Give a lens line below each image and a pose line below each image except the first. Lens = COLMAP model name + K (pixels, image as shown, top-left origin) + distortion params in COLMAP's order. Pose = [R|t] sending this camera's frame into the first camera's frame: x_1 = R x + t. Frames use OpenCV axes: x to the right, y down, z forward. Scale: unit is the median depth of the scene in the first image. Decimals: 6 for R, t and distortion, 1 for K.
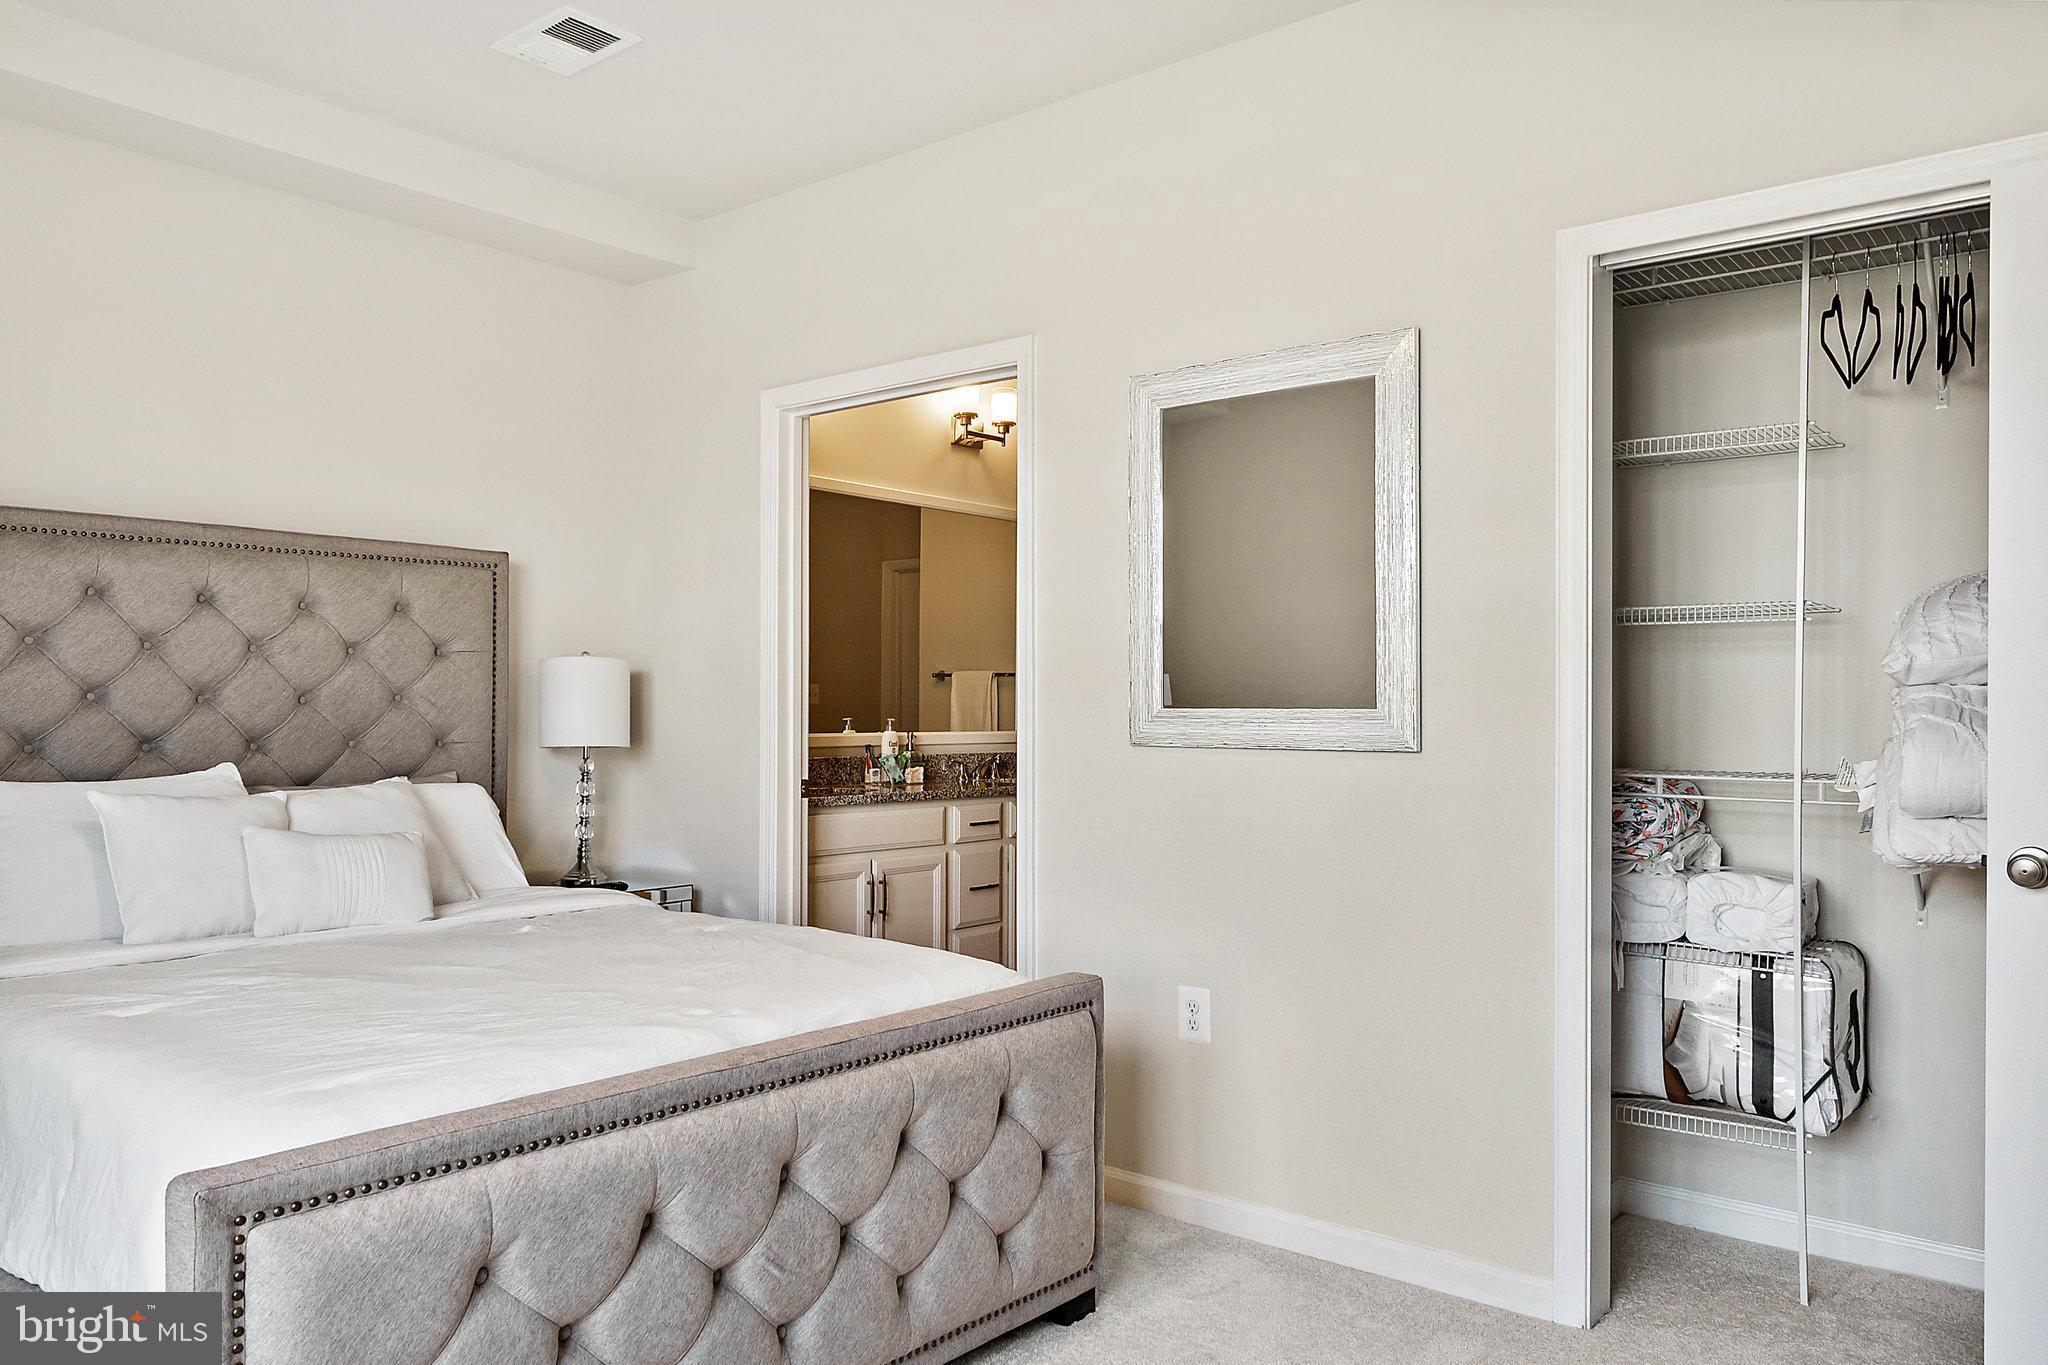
lens RADIAL K [[1443.1, 0, 1024.0], [0, 1443.1, 682.5], [0, 0, 1]] dist [0.003118, 0.000517]
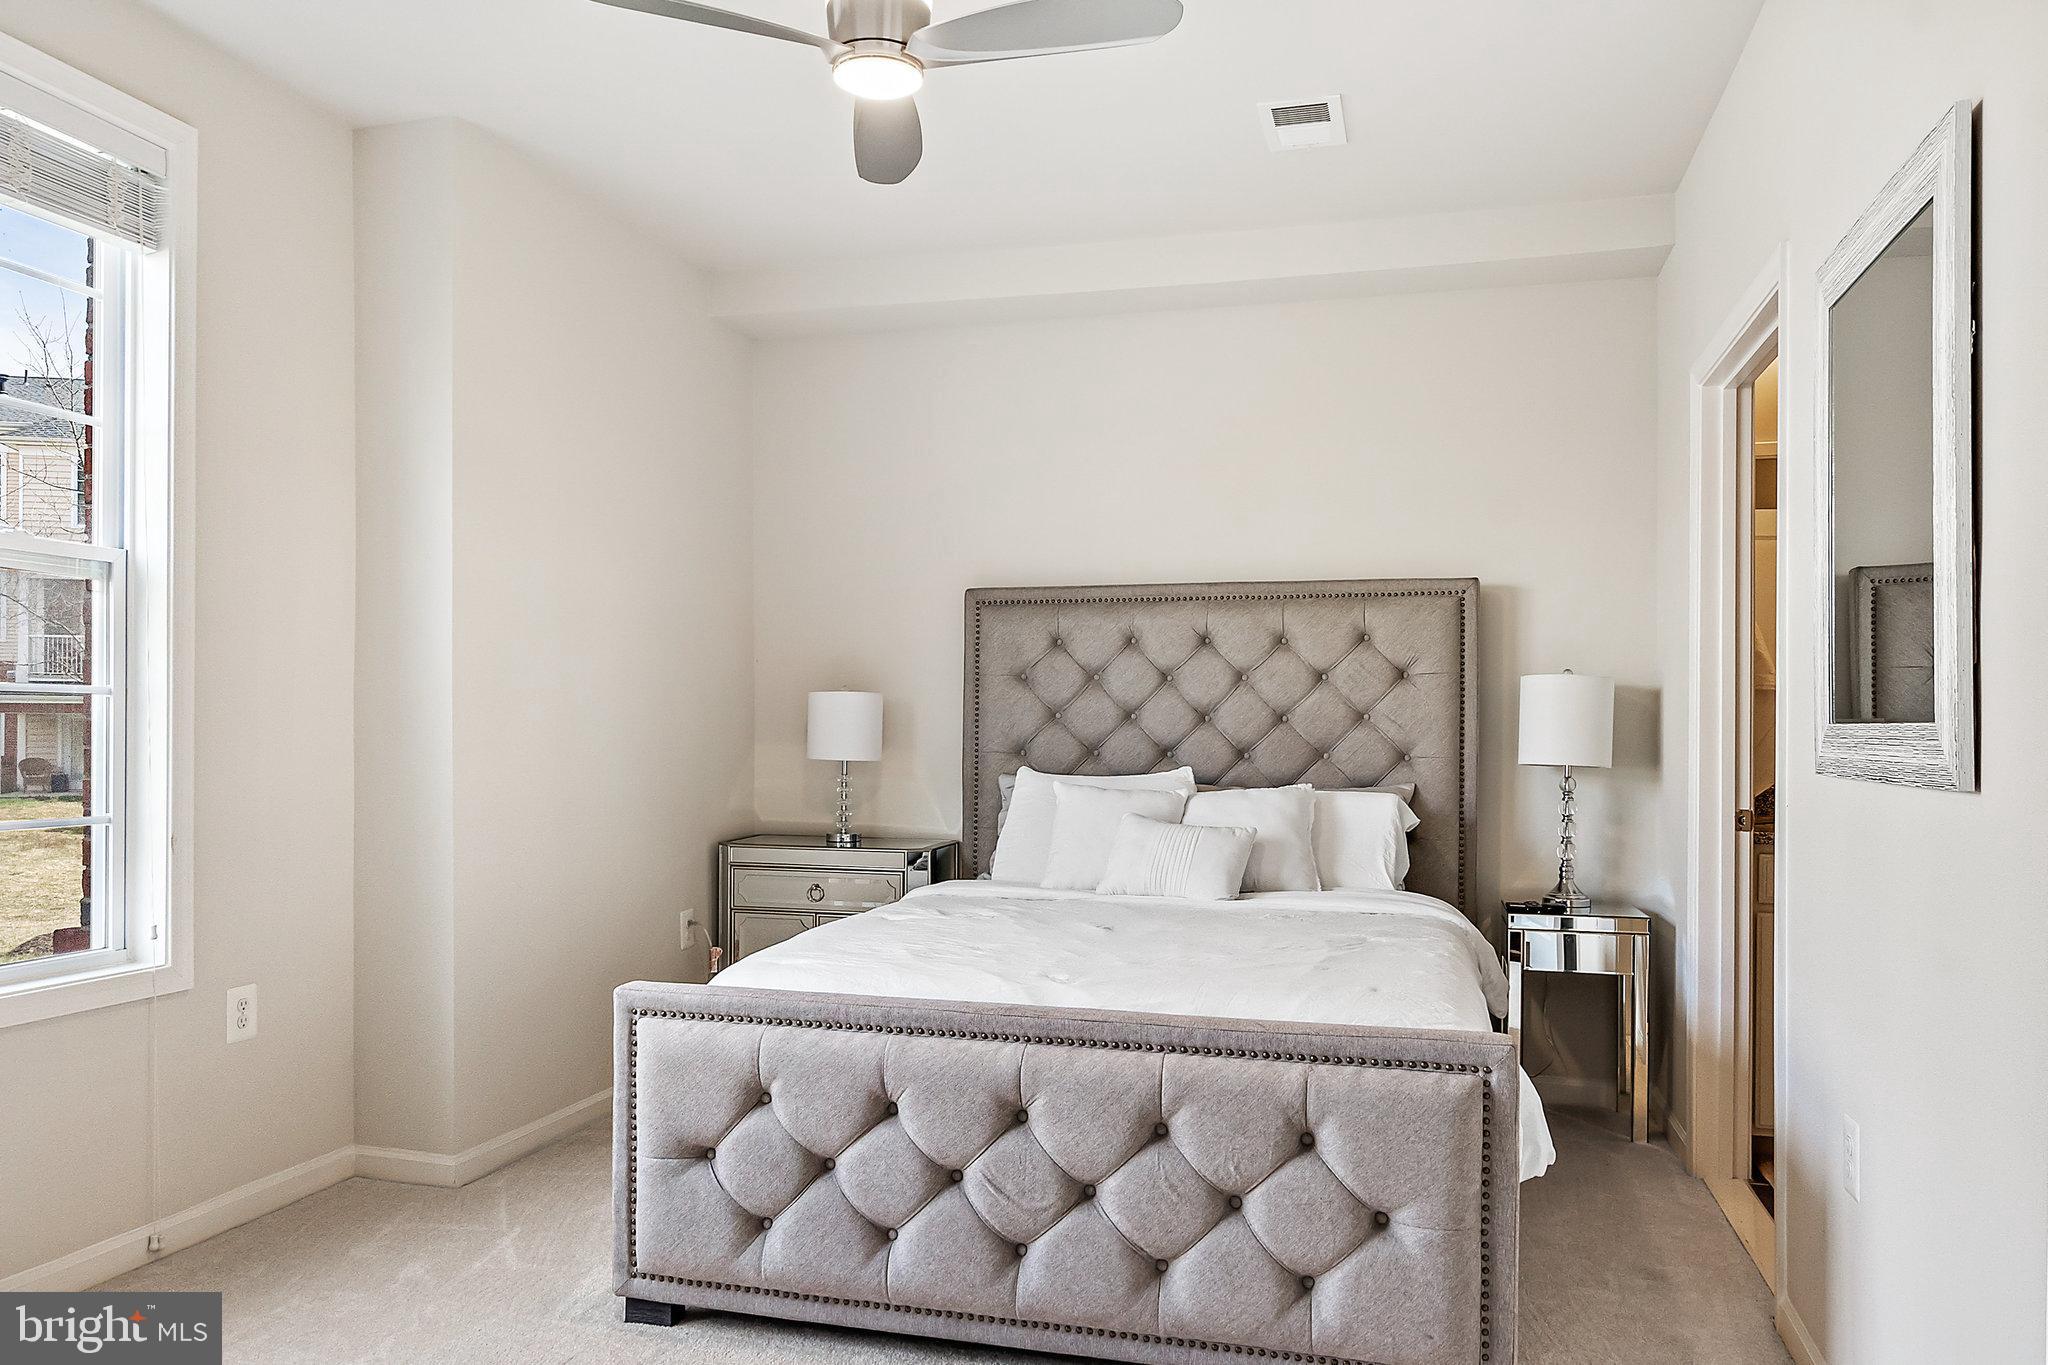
lens RADIAL K [[1461.7, 0, 1018.0], [0, 1461.7, 723.0], [0, 0, 1]] dist [-0.001040, 0.001151]
pose [[0.404291, -0.002399, -0.914627, 0.571195], [0.011310, 0.999933, 0.002376, 0.010611], [0.914560, -0.011305, 0.404291, 0.320968]]
